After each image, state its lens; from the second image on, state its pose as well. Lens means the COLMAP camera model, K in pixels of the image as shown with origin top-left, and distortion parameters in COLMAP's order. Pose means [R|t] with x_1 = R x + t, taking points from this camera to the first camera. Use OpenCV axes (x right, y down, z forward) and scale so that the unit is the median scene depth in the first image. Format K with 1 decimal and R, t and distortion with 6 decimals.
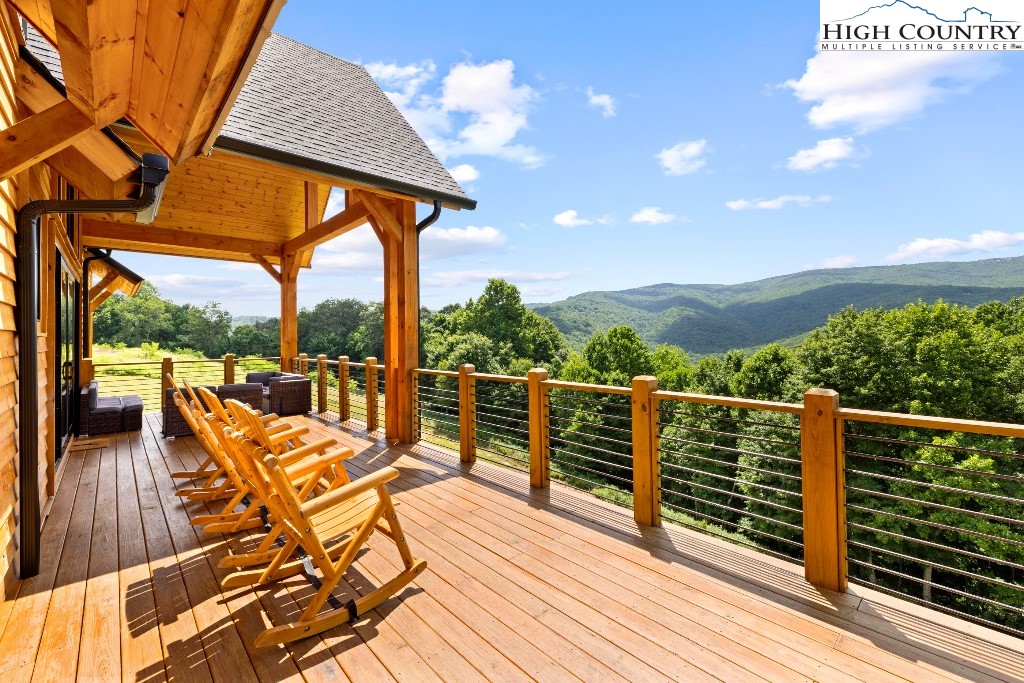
lens RADIAL K [[437.5, 0, 512.0], [0, 437.5, 341.5], [0, 0, 1]] dist [-0.000225, -0.000073]
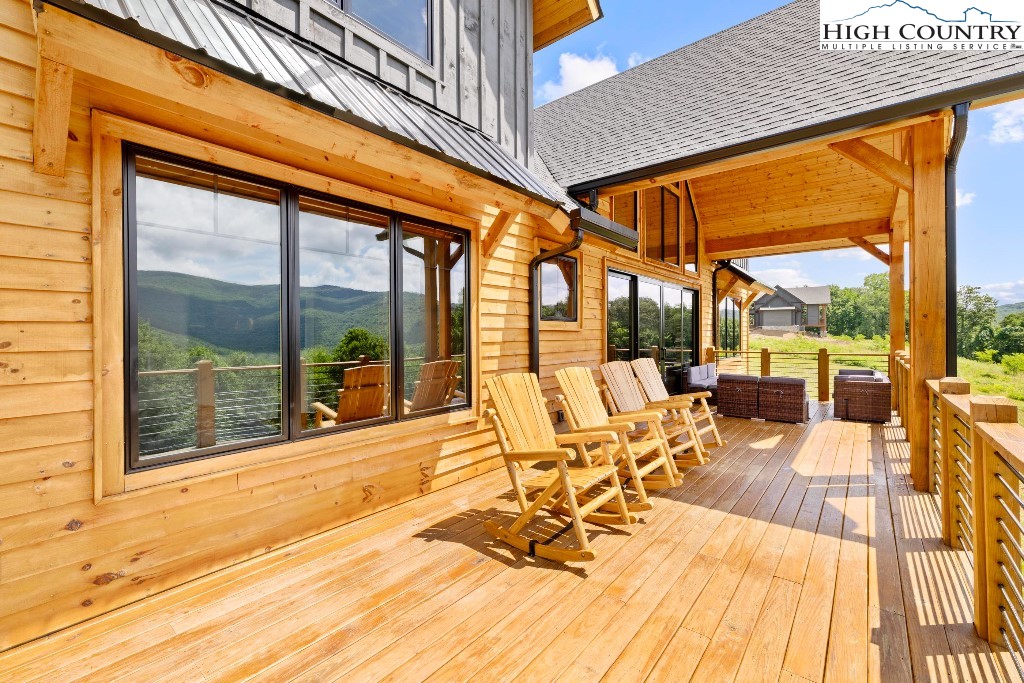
lens RADIAL K [[437.5, 0, 512.0], [0, 437.5, 341.5], [0, 0, 1]] dist [-0.000225, -0.000073]
pose [[0.146472, 0.027125, -0.988843, 0.231320], [-0.008747, 0.999620, 0.026125, -0.003663], [0.989176, 0.004823, 0.146654, 0.202004]]
